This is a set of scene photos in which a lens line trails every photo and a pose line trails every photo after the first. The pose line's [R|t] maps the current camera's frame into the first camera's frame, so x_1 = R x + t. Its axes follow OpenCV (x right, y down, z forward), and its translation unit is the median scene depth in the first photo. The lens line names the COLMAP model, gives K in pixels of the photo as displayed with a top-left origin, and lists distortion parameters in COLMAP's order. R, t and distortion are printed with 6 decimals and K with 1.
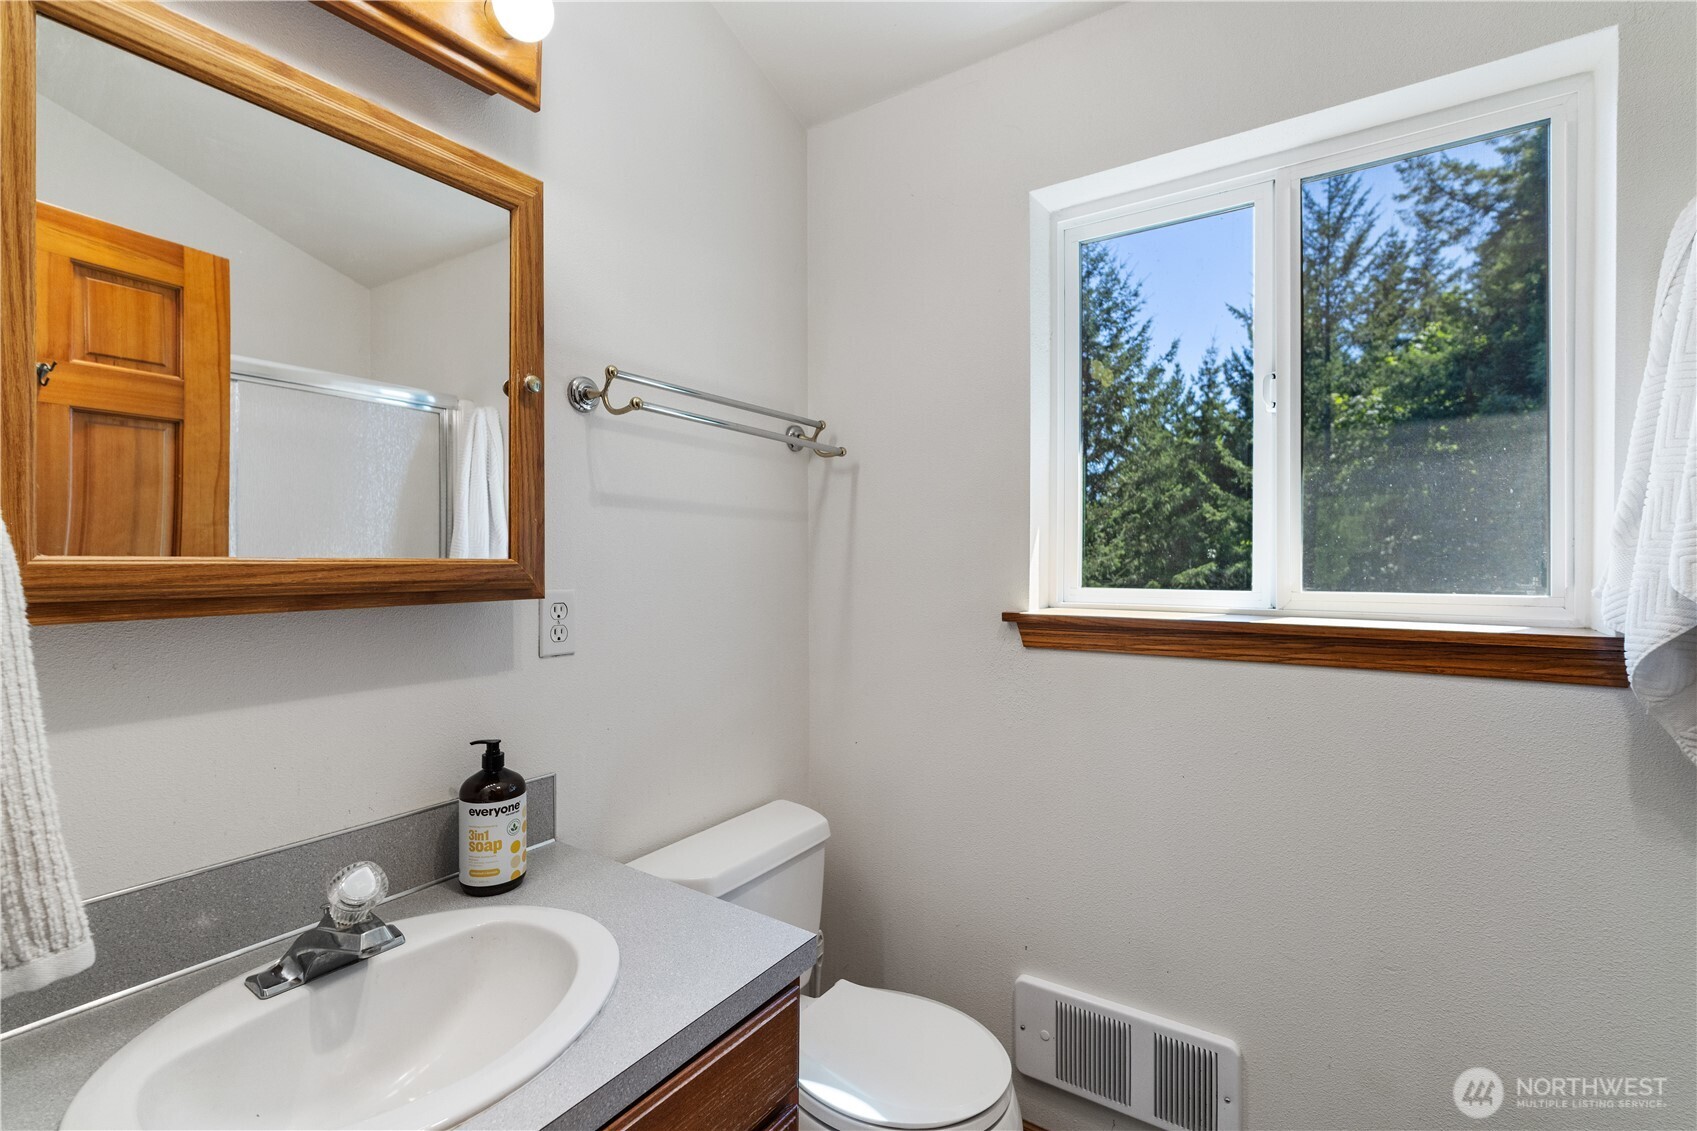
lens RADIAL K [[770.5, 0, 844.9], [0, 770.5, 564.0], [0, 0, 1]] dist [-0.003801, 0.000800]
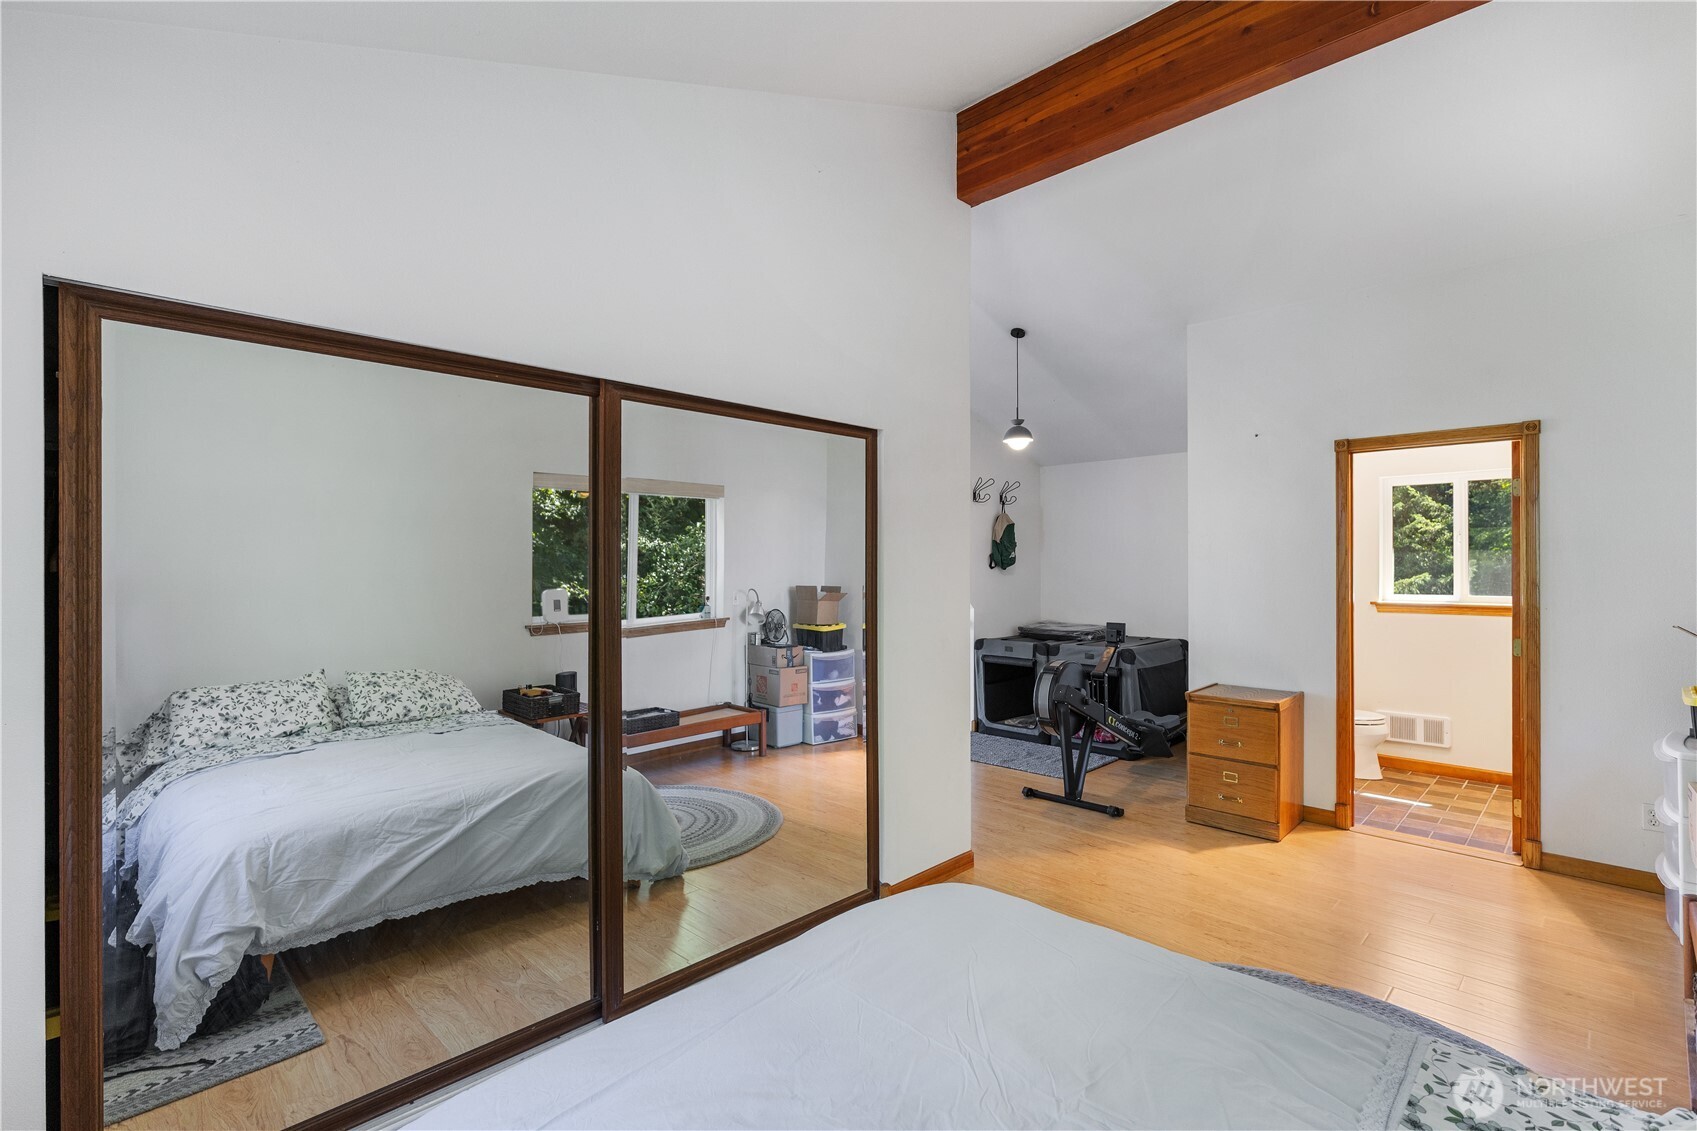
lens RADIAL K [[770.5, 0, 842.7], [0, 770.5, 558.4], [0, 0, 1]] dist [-0.003801, 0.000800]
pose [[0.979965, -0.002245, -0.199155, -1.334225], [-0.000788, 0.999885, -0.015152, -0.070931], [0.199166, 0.015006, 0.979851, -2.663553]]
